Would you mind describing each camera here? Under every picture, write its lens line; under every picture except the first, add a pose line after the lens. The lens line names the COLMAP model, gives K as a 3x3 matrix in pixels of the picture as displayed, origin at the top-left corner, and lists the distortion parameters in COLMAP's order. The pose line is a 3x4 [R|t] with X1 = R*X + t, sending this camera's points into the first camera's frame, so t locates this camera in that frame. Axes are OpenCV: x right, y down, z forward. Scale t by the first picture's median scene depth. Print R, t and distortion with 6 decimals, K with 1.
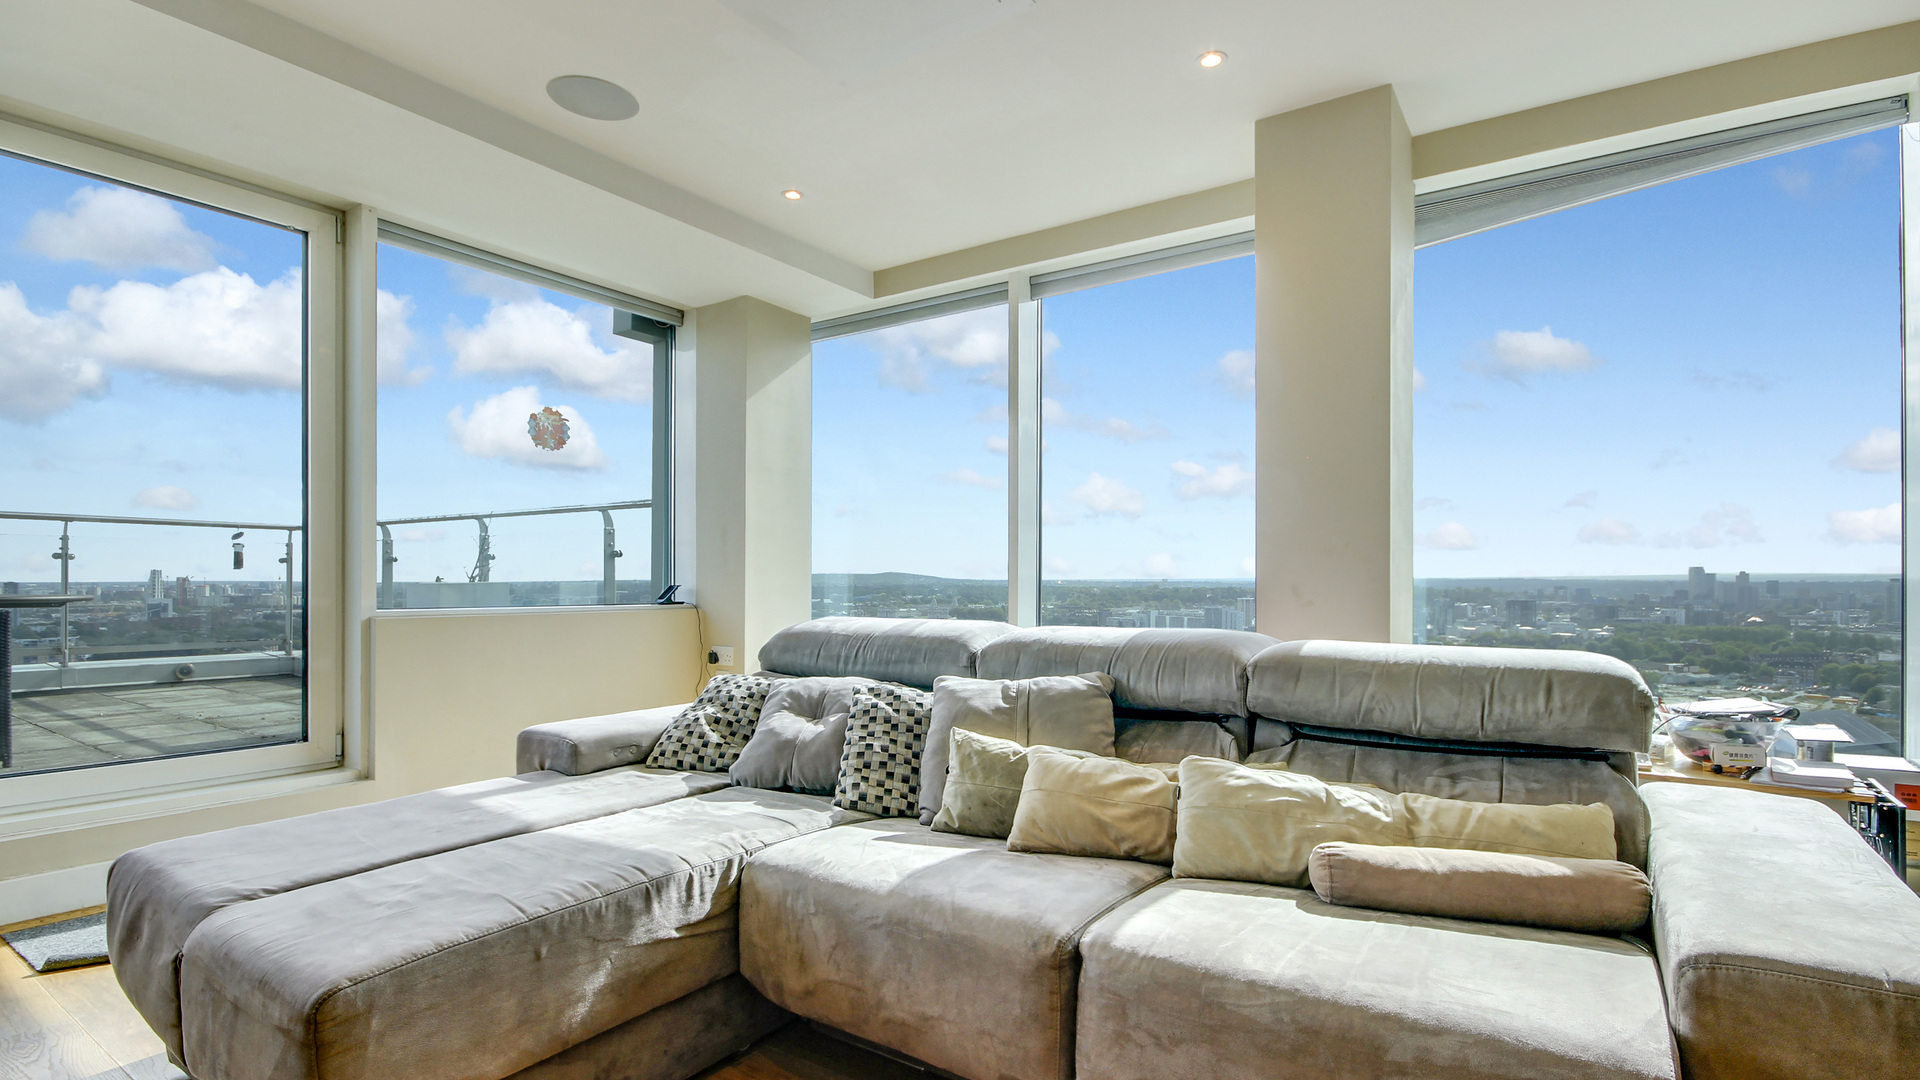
lens RADIAL K [[920.3, 0, 959.8], [0, 920.3, 583.6], [0, 0, 1]] dist [-0.001194, -0.000134]
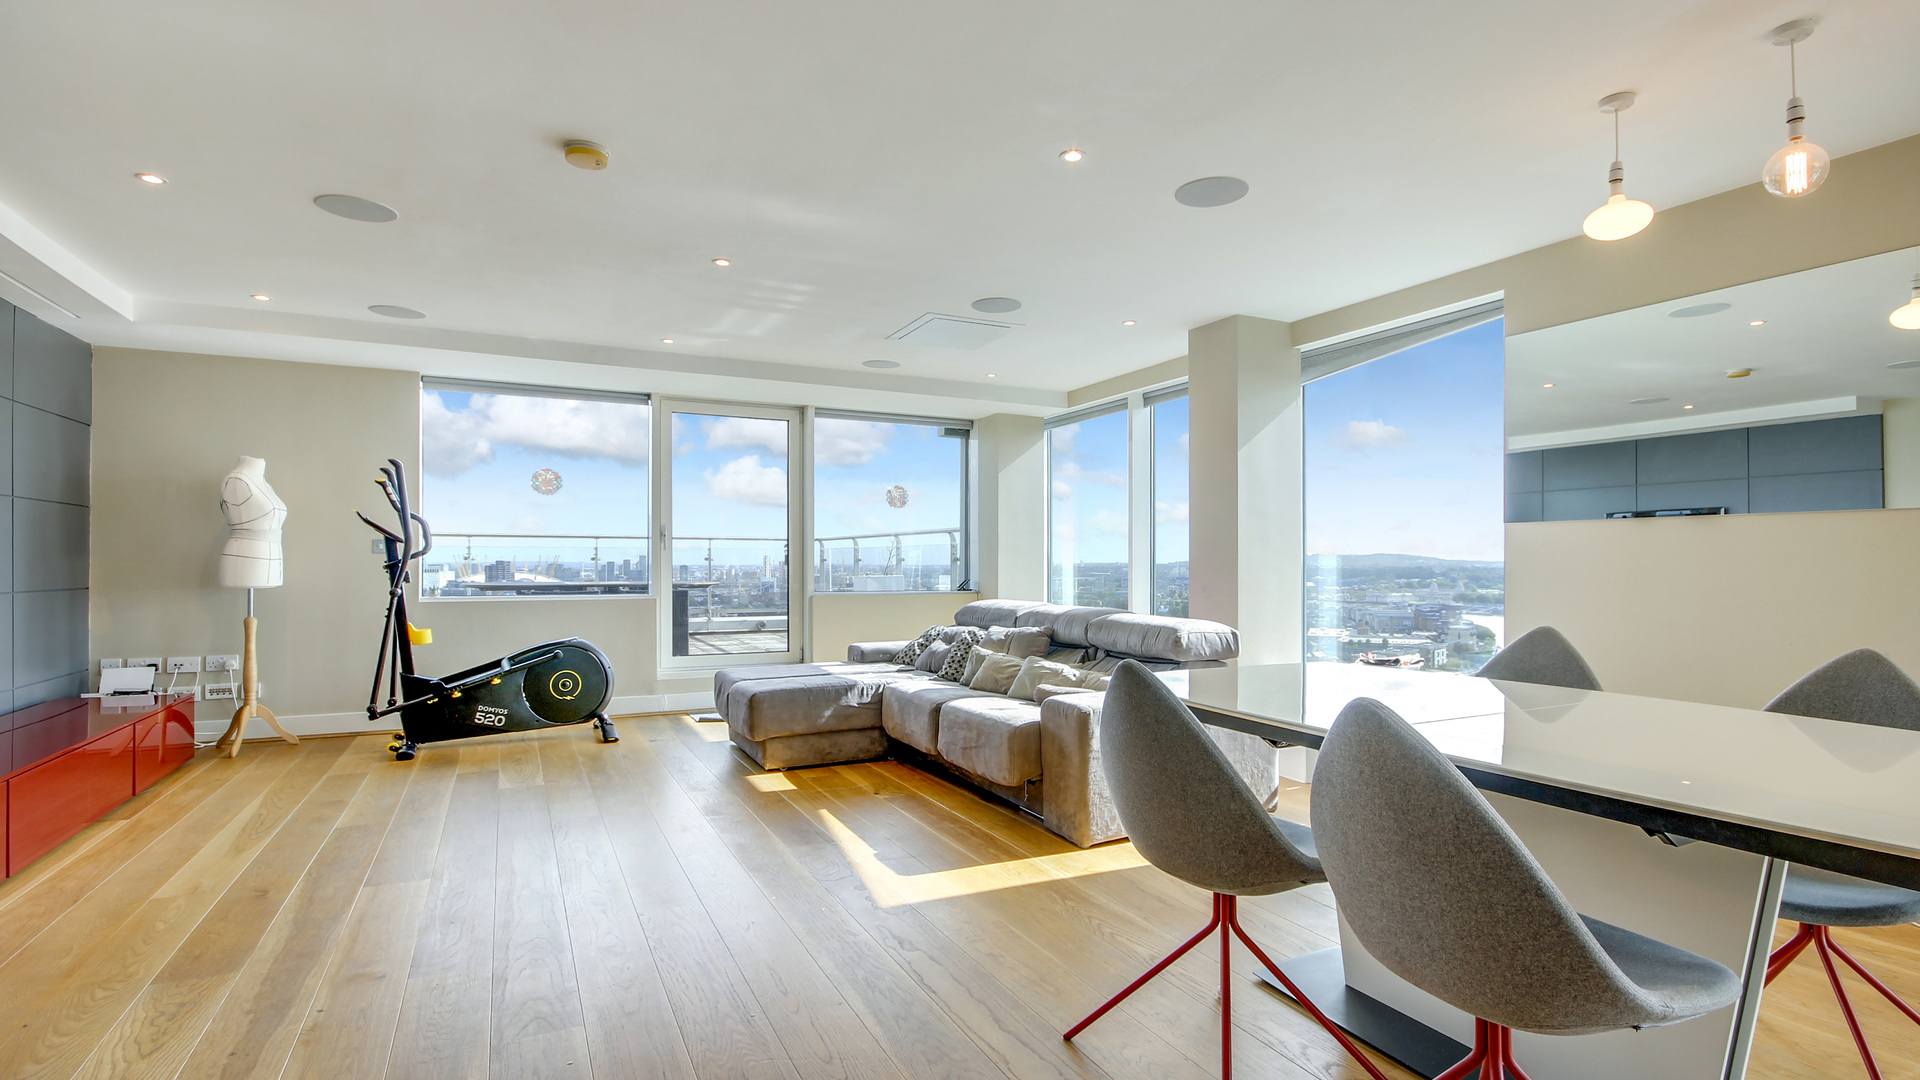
lens RADIAL K [[920.3, 0, 959.8], [0, 920.3, 583.6], [0, 0, 1]] dist [-0.001194, -0.000134]
pose [[0.871605, 0.008639, -0.490133, 0.922908], [0.001041, 0.999810, 0.019473, -0.043265], [0.490208, -0.017483, 0.871430, -0.910562]]
